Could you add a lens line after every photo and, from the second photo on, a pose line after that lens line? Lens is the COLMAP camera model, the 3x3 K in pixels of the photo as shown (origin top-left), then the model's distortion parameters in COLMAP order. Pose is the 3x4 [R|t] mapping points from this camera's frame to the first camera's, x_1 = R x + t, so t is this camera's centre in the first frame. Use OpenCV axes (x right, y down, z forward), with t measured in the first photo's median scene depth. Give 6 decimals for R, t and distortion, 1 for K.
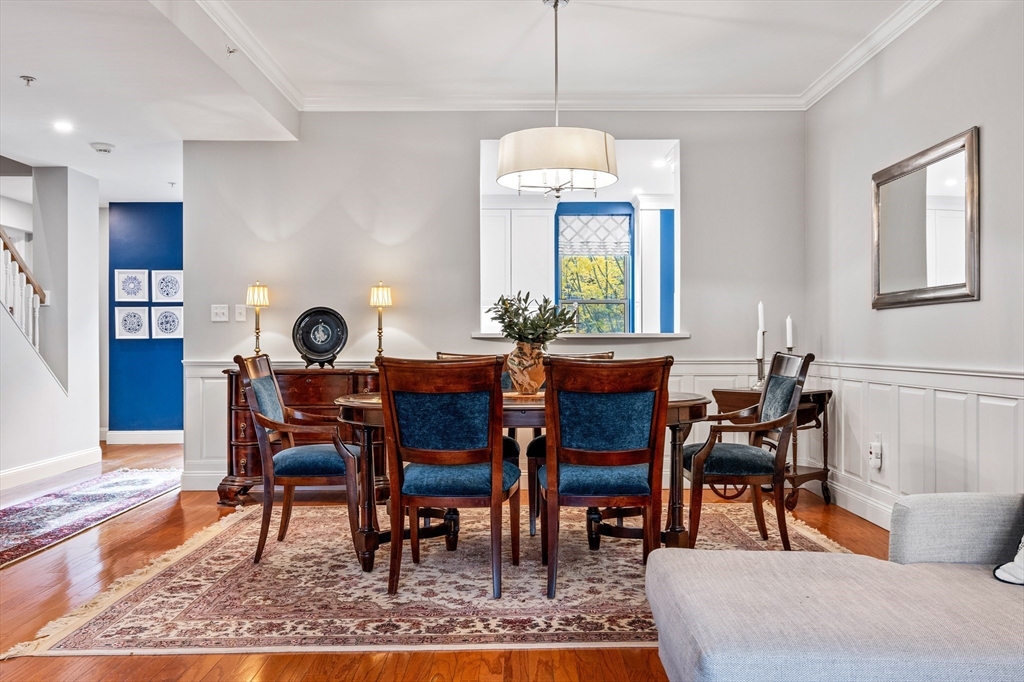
lens RADIAL K [[843.5, 0, 528.1], [0, 843.5, 337.2], [0, 0, 1]] dist [-0.003879, -0.000831]
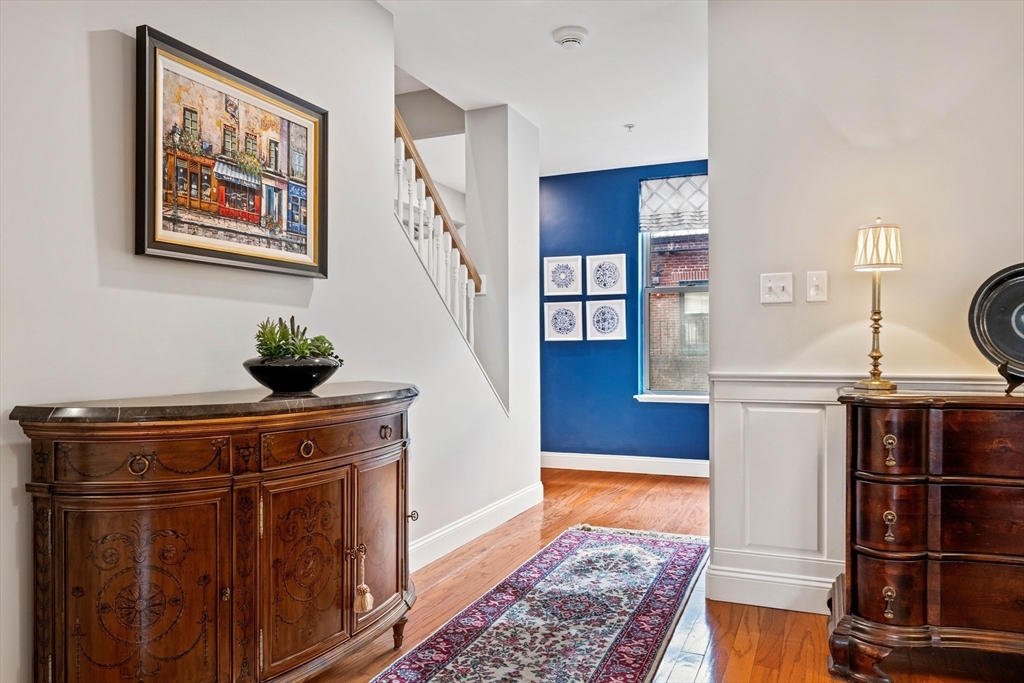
lens RADIAL K [[700.9, 0, 512.5], [0, 700.9, 348.6], [0, 0, 1]] dist [0.008703, 0.004360]
pose [[0.910143, -0.000062, -0.414295, -0.348001], [0.002613, 0.999981, 0.005590, 0.008821], [0.414287, -0.006171, 0.910125, 0.533002]]
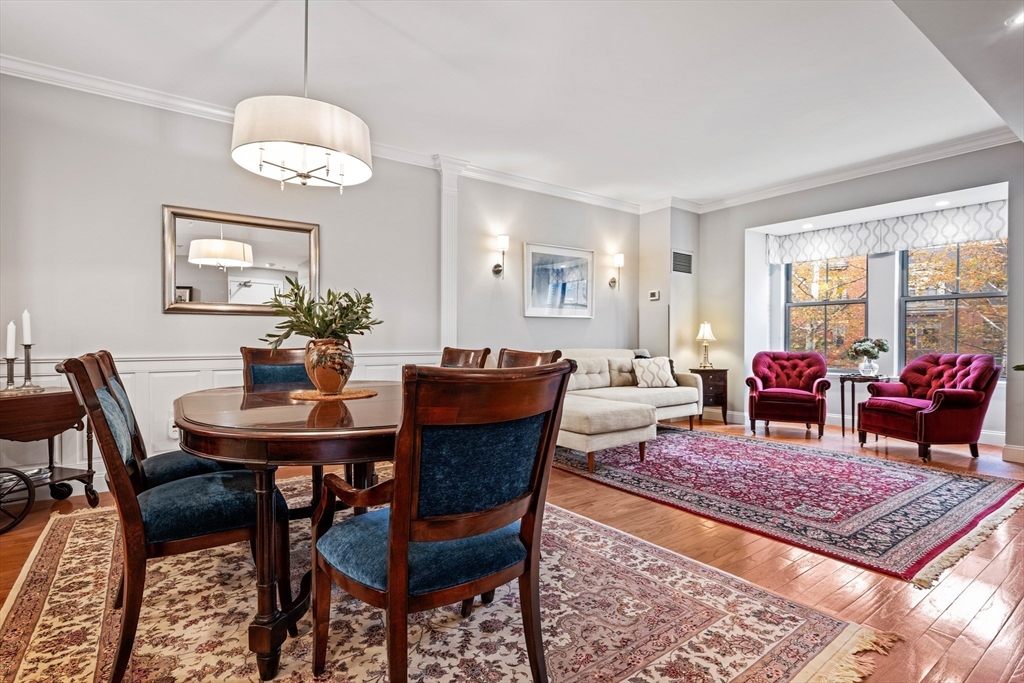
lens RADIAL K [[485.3, 0, 522.8], [0, 485.3, 344.9], [0, 0, 1]] dist [-0.001161, 0.000639]
pose [[-0.573677, -0.007440, 0.819048, -0.420043], [-0.005205, 0.999972, 0.005438, 0.006836], [-0.819065, -0.001144, -0.573700, 0.852835]]
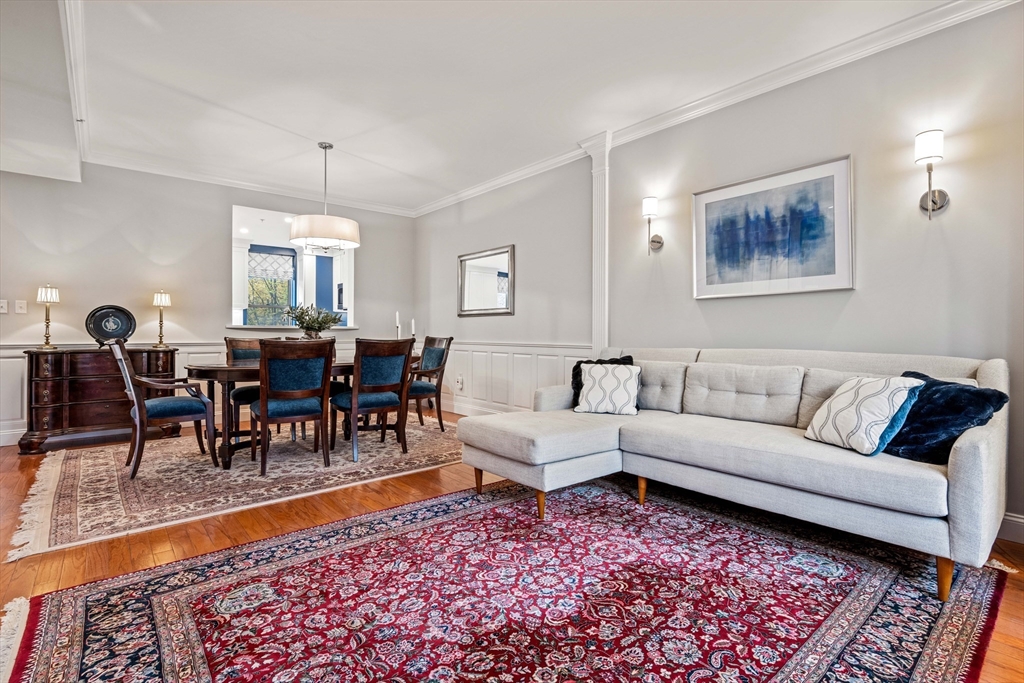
lens RADIAL K [[485.3, 0, 522.3], [0, 485.3, 331.3], [0, 0, 1]] dist [-0.001161, 0.000639]
pose [[0.761619, 0.005336, 0.648003, -0.248748], [-0.008519, 0.999962, 0.001778, 0.000457], [-0.647969, -0.006874, 0.761636, -0.065521]]
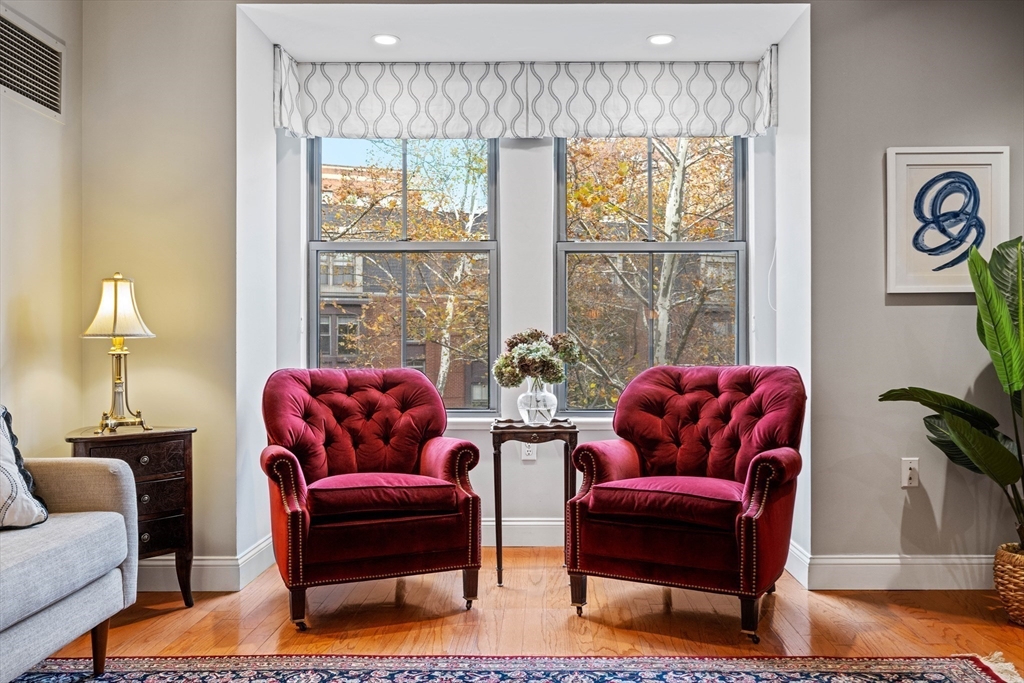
lens RADIAL K [[881.7, 0, 524.5], [0, 881.7, 341.6], [0, 0, 1]] dist [0.002135, -0.015424]
pose [[-0.999394, 0.002225, 0.034735, -0.055643], [0.001959, 0.999968, -0.007702, 0.008523], [-0.034751, -0.007629, -0.999367, 0.474424]]
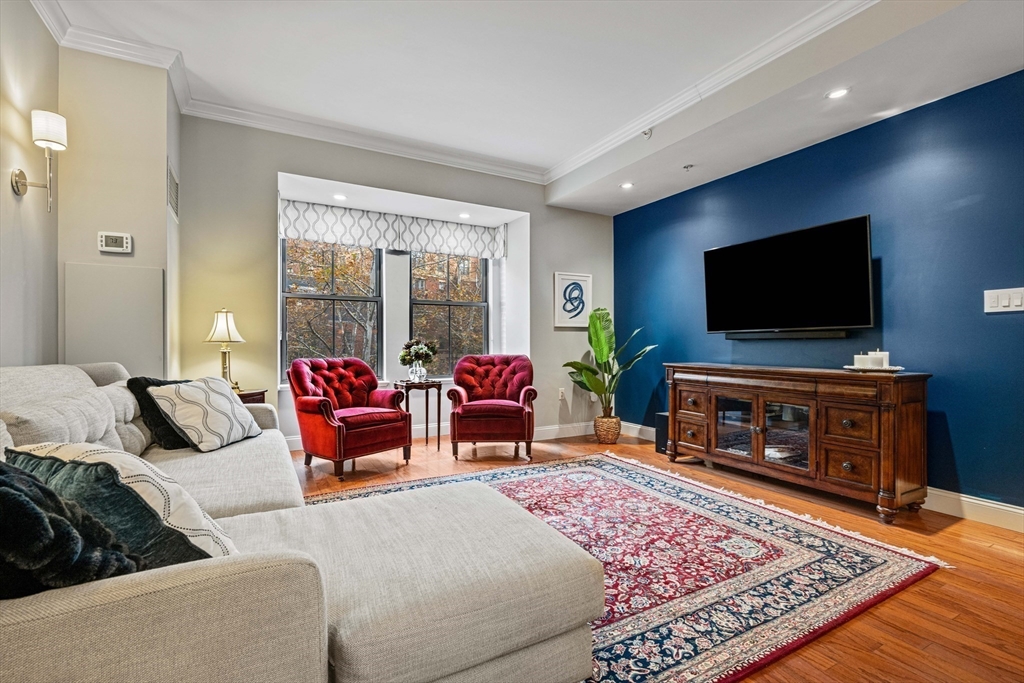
lens RADIAL K [[465.3, 0, 504.9], [0, 465.3, 343.8], [0, 0, 1]] dist [-0.001100, -0.000779]
pose [[-0.890152, 0.001579, -0.455661, 0.192830], [0.005158, 0.999965, -0.006611, 0.007631], [0.455634, -0.008235, -0.890129, 0.576447]]
